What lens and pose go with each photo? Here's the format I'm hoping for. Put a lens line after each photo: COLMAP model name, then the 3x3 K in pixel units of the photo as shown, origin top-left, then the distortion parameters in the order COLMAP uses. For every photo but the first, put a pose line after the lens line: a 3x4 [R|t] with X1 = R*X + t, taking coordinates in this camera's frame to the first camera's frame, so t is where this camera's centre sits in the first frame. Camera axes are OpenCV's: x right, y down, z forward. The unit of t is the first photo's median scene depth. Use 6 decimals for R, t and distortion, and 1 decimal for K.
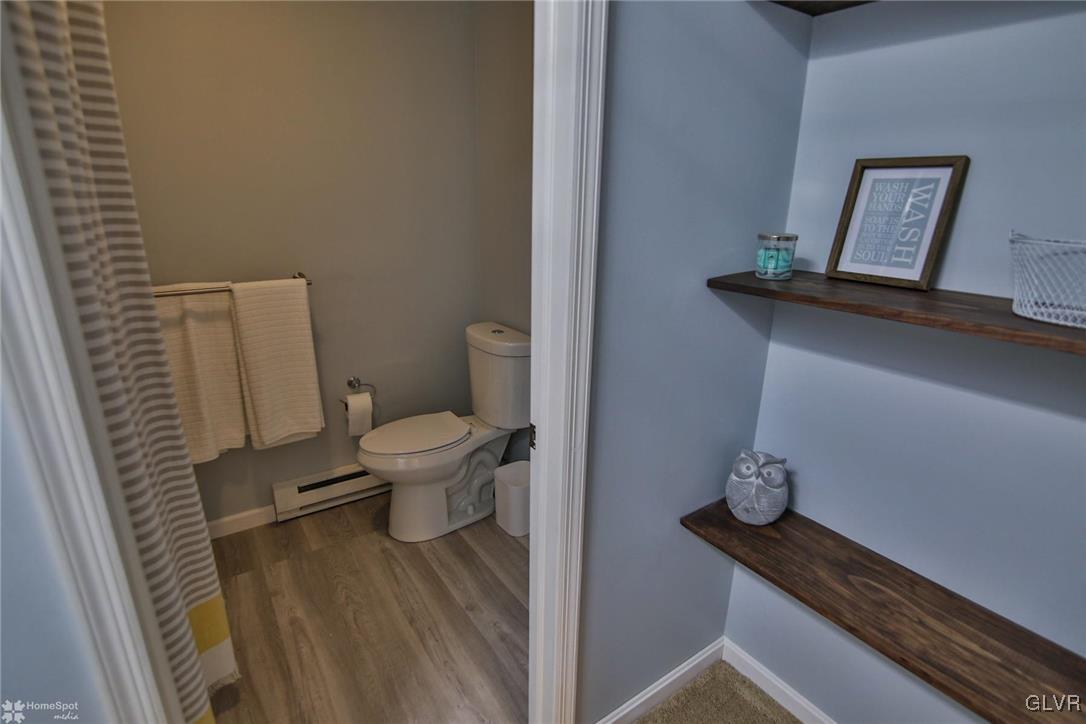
lens RADIAL K [[537.7, 0, 540.6], [0, 537.7, 365.5], [0, 0, 1]] dist [-0.002059, -0.000377]
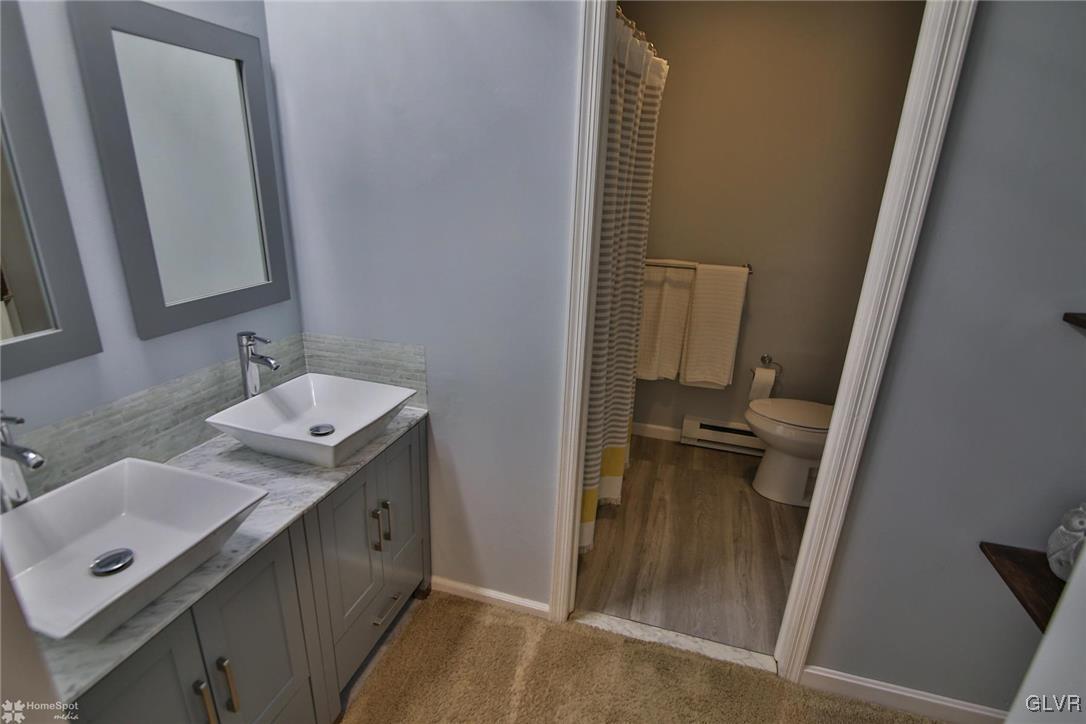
lens RADIAL K [[532.2, 0, 543.6], [0, 532.2, 365.2], [0, 0, 1]] dist [-0.016635, 0.000342]
pose [[0.636109, 0.264184, -0.724963, 0.234725], [-0.263692, 0.957421, 0.117521, 0.042168], [0.725142, 0.116410, 0.678688, -0.200809]]
